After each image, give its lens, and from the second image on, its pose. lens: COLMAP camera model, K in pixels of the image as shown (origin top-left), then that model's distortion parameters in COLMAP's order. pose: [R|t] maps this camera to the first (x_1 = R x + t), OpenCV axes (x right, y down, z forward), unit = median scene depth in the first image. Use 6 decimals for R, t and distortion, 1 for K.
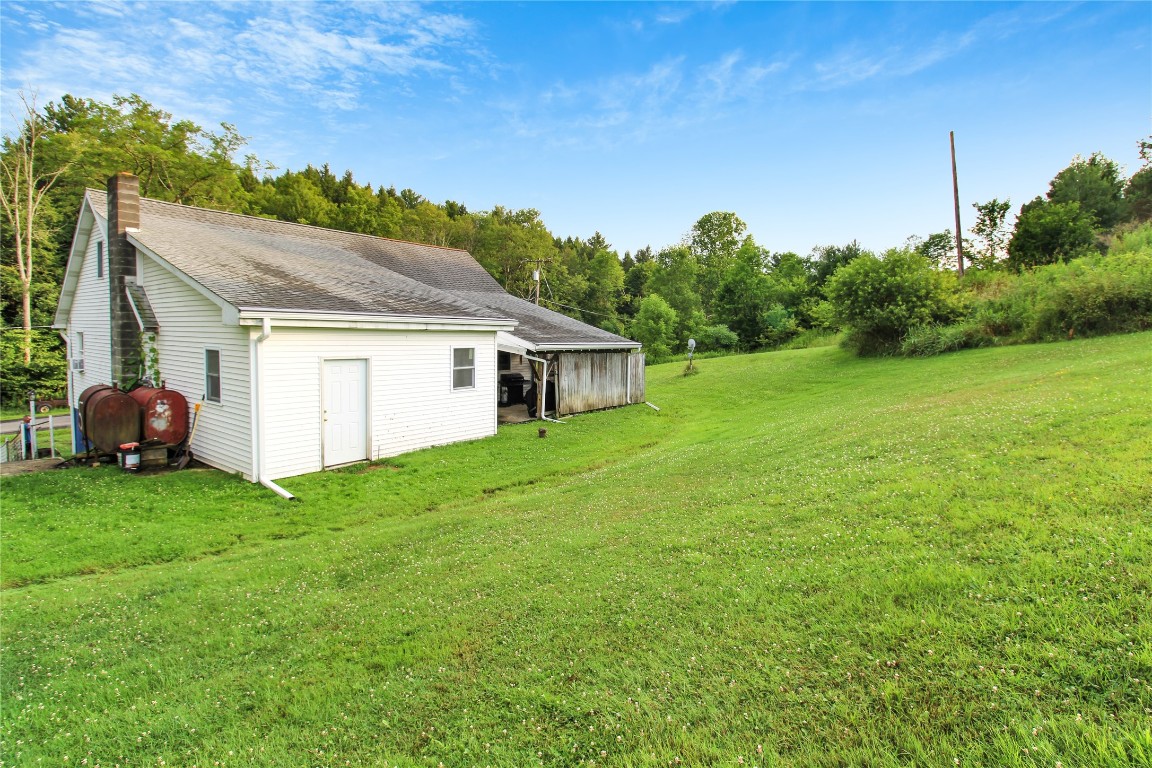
lens RADIAL K [[557.4, 0, 573.7], [0, 557.4, 357.2], [0, 0, 1]] dist [0.000090, -0.013426]
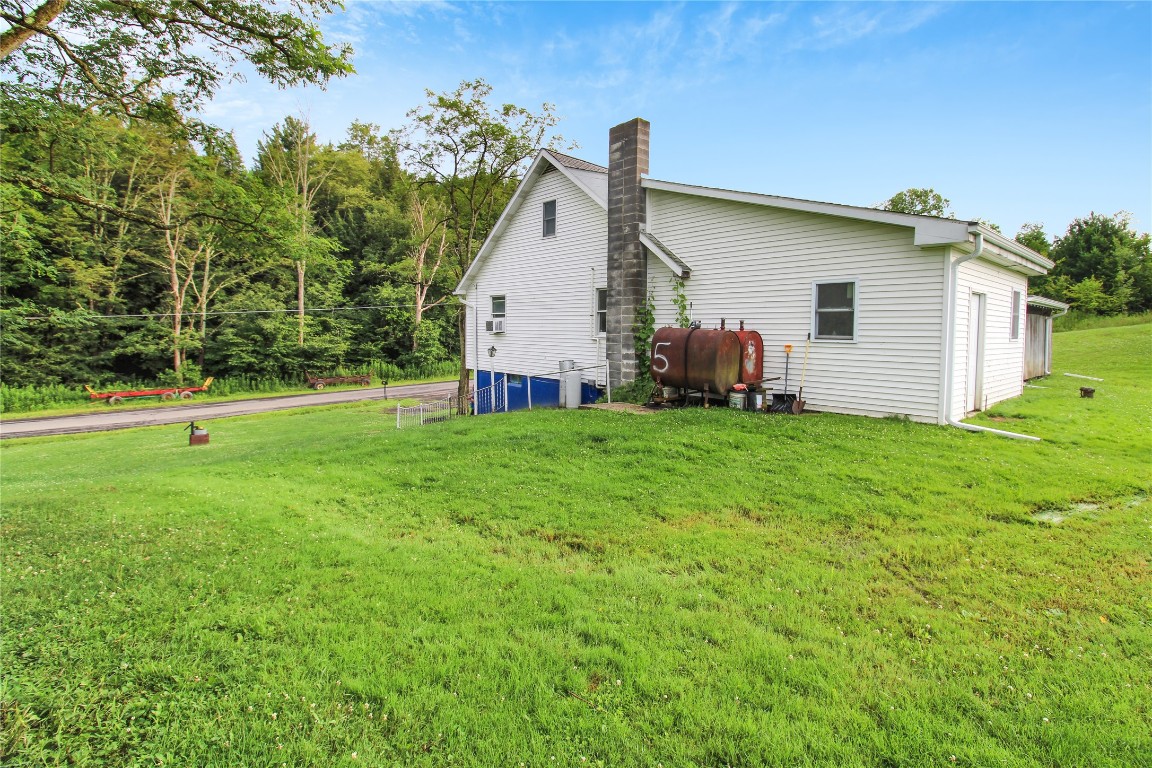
lens RADIAL K [[557.4, 0, 573.7], [0, 557.4, 357.2], [0, 0, 1]] dist [0.000090, -0.013426]
pose [[0.981414, 0.003839, -0.191863, -0.856972], [-0.003232, 0.999989, 0.003479, 0.102649], [0.191874, -0.002794, 0.981416, 0.004989]]
